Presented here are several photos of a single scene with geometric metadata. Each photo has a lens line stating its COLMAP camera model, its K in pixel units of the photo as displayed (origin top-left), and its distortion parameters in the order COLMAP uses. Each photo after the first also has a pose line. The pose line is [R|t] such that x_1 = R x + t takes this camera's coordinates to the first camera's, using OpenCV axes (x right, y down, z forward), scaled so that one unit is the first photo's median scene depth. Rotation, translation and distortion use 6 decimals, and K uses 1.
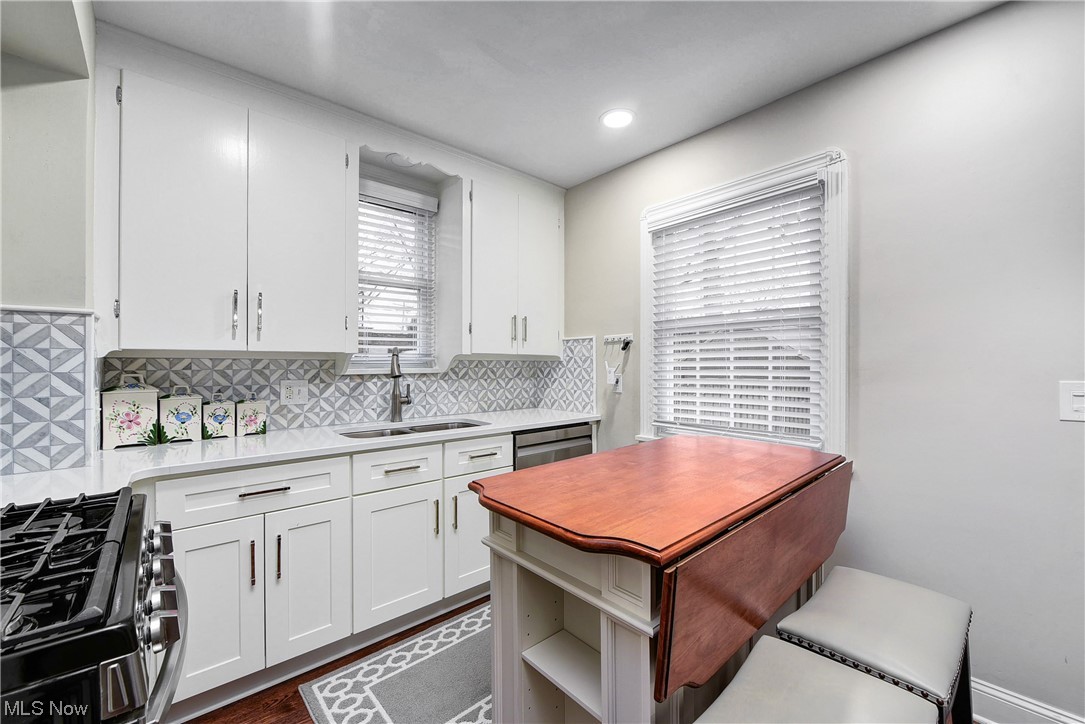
lens RADIAL K [[436.8, 0, 545.3], [0, 436.8, 362.4], [0, 0, 1]] dist [0.010088, -0.001105]
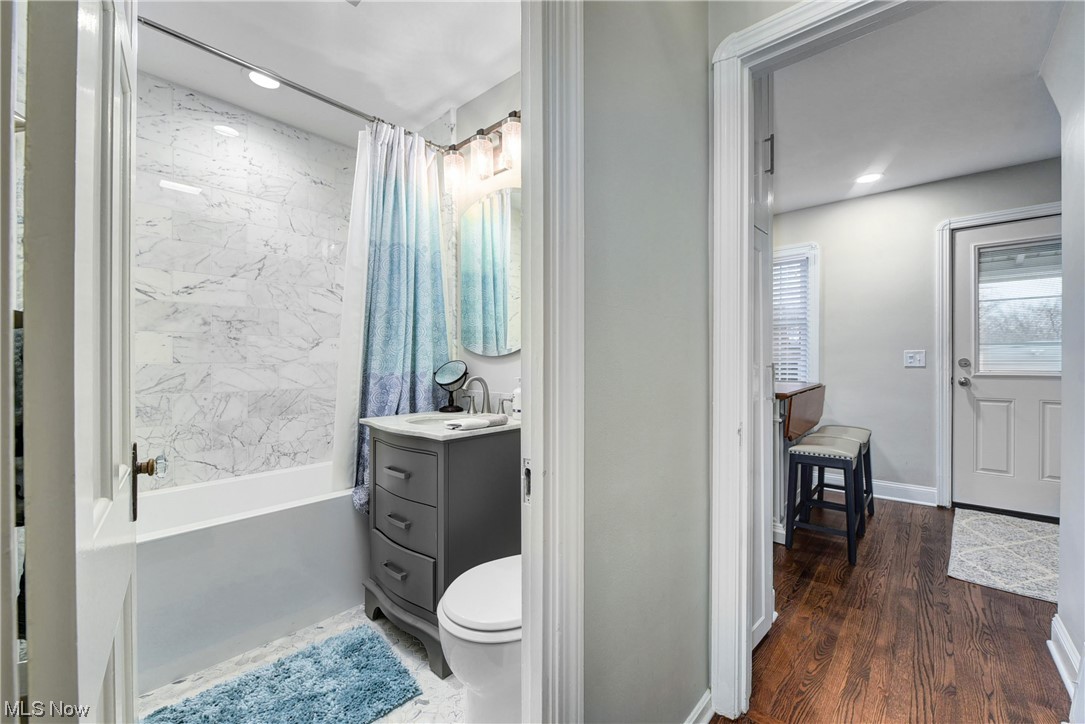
lens RADIAL K [[436.8, 0, 552.6], [0, 436.8, 365.4], [0, 0, 1]] dist [0.010088, -0.001105]
pose [[0.988363, -0.000008, 0.152114, -0.703286], [-0.000581, 0.999993, 0.003829, 0.070232], [-0.152113, -0.003873, 0.988356, -0.700277]]
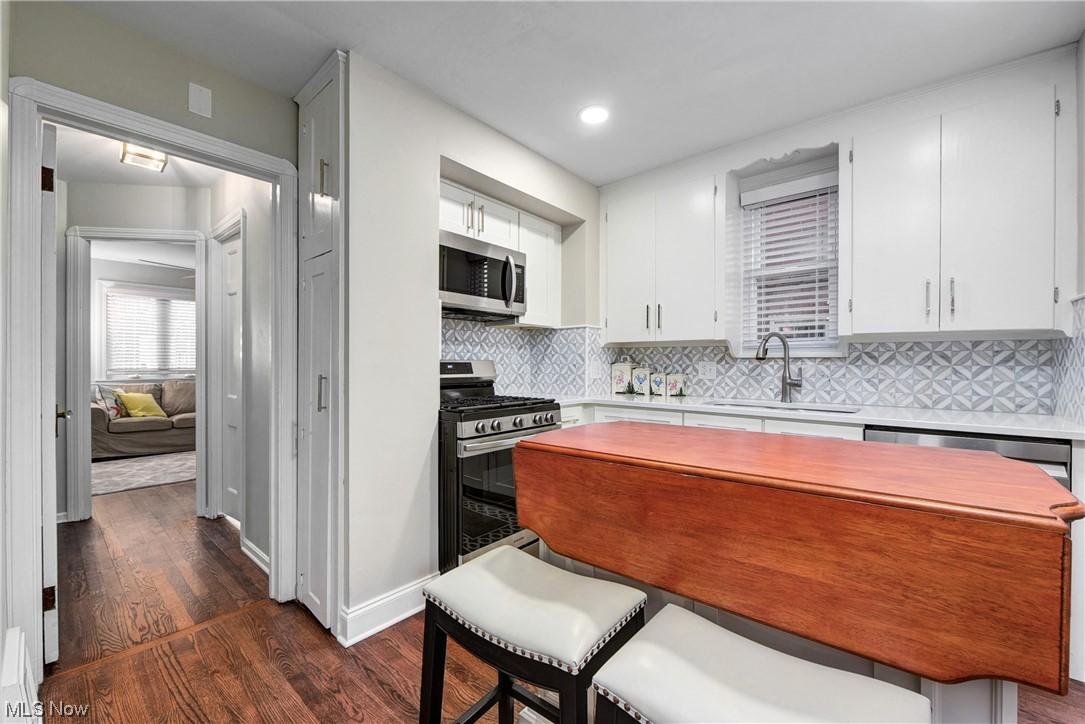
lens RADIAL K [[436.8, 0, 551.4], [0, 436.8, 364.5], [0, 0, 1]] dist [0.010088, -0.001105]
pose [[0.166503, 0.007319, -0.986014, 0.669565], [0.001665, 0.999969, 0.007703, 0.037429], [0.986039, -0.002924, 0.166486, 0.284534]]
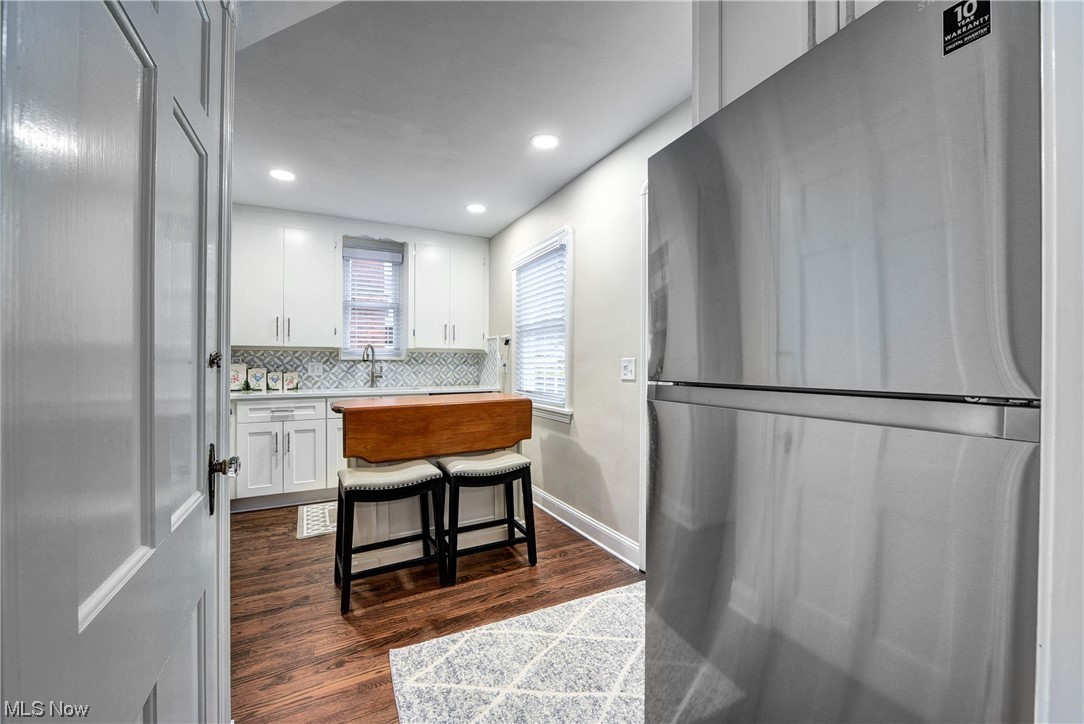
lens RADIAL K [[436.4, 0, 545.8], [0, 436.4, 361.9], [0, 0, 1]] dist [0.010088, -0.001105]
pose [[0.971028, 0.001899, -0.238960, 0.786703], [-0.001574, 0.999998, 0.001548, 0.033073], [0.238962, -0.001127, 0.971028, -0.542349]]
